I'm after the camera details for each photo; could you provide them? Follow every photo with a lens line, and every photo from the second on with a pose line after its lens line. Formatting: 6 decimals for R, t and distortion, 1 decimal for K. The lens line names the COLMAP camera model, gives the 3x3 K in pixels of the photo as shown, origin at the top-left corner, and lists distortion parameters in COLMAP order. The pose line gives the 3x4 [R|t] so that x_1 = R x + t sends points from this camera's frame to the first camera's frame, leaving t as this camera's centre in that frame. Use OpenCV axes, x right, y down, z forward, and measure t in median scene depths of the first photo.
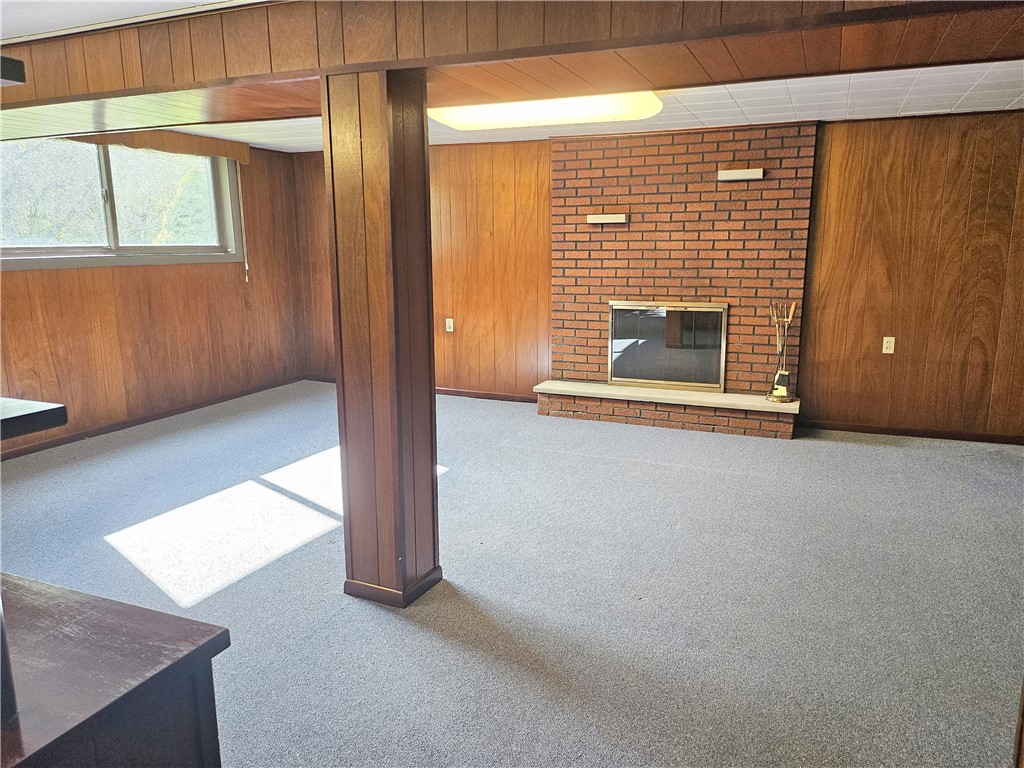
lens RADIAL K [[710.7, 0, 517.4], [0, 710.7, 377.3], [0, 0, 1]] dist [0.099632, -0.090894]
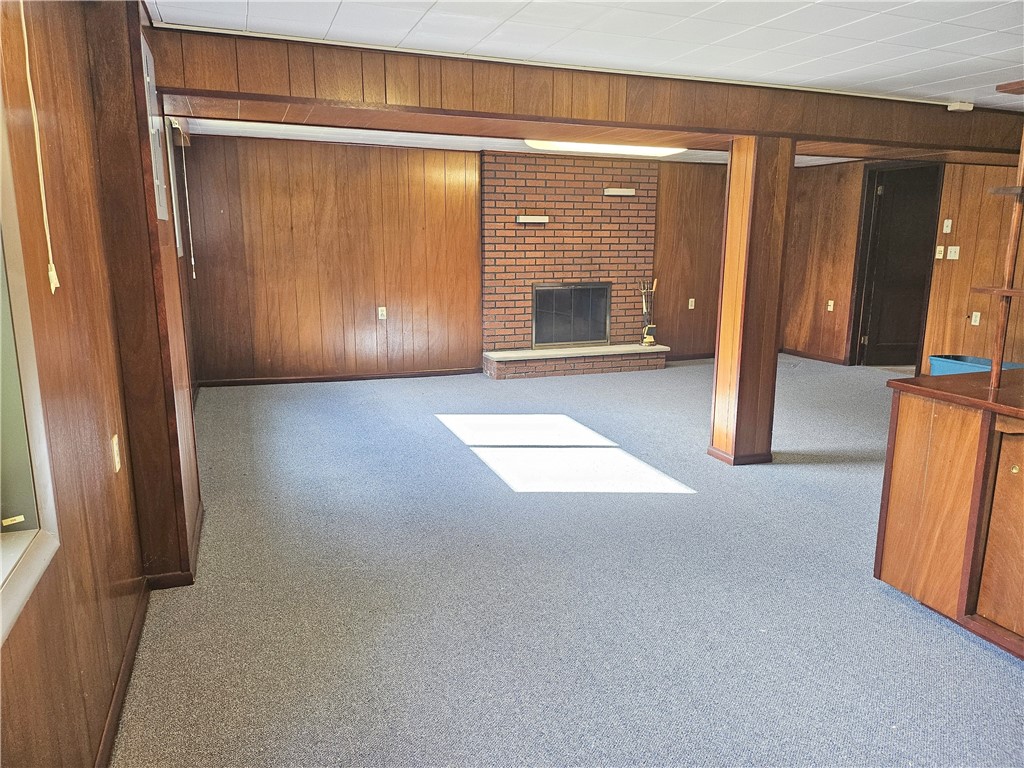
lens RADIAL K [[710.7, 0, 517.4], [0, 710.7, 377.3], [0, 0, 1]] dist [0.099632, -0.090894]
pose [[0.727123, -0.124317, 0.675157, -0.797596], [0.119805, 0.991354, 0.053512, -0.012777], [-0.675972, 0.041977, 0.735731, 0.090211]]
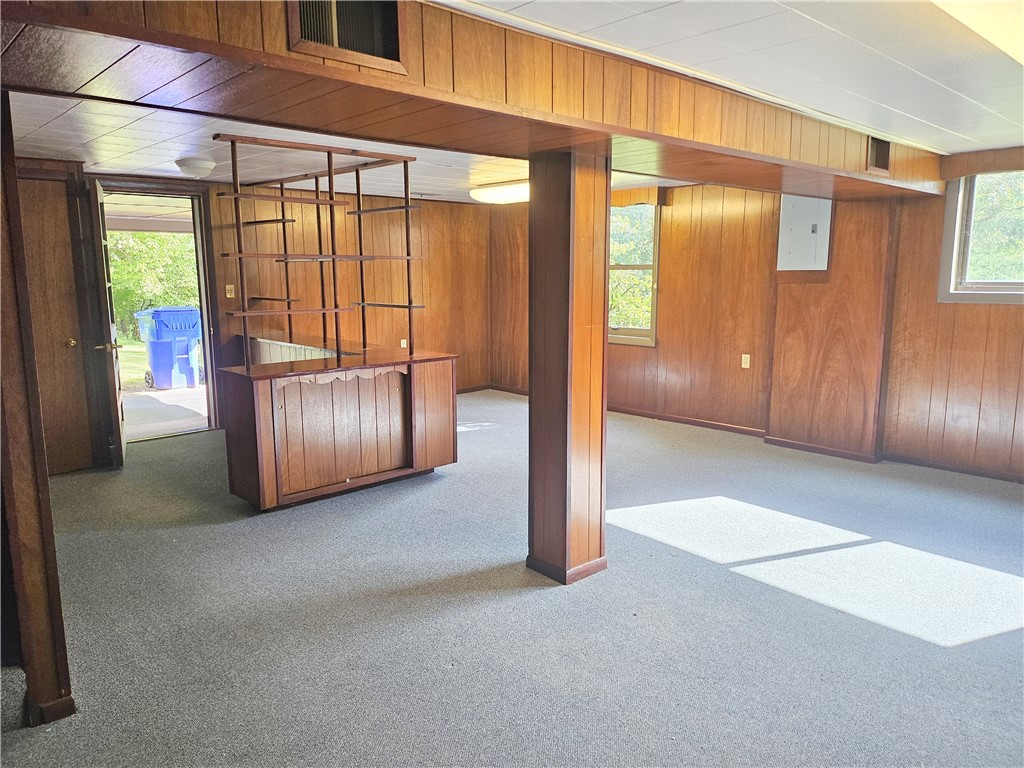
lens RADIAL K [[710.7, 0, 517.4], [0, 710.7, 377.3], [0, 0, 1]] dist [0.099632, -0.090894]
pose [[-0.401329, 0.146573, -0.904130, 0.474523], [-0.165728, 0.959200, 0.229064, -0.146321], [0.900816, 0.241770, -0.360663, 0.663521]]
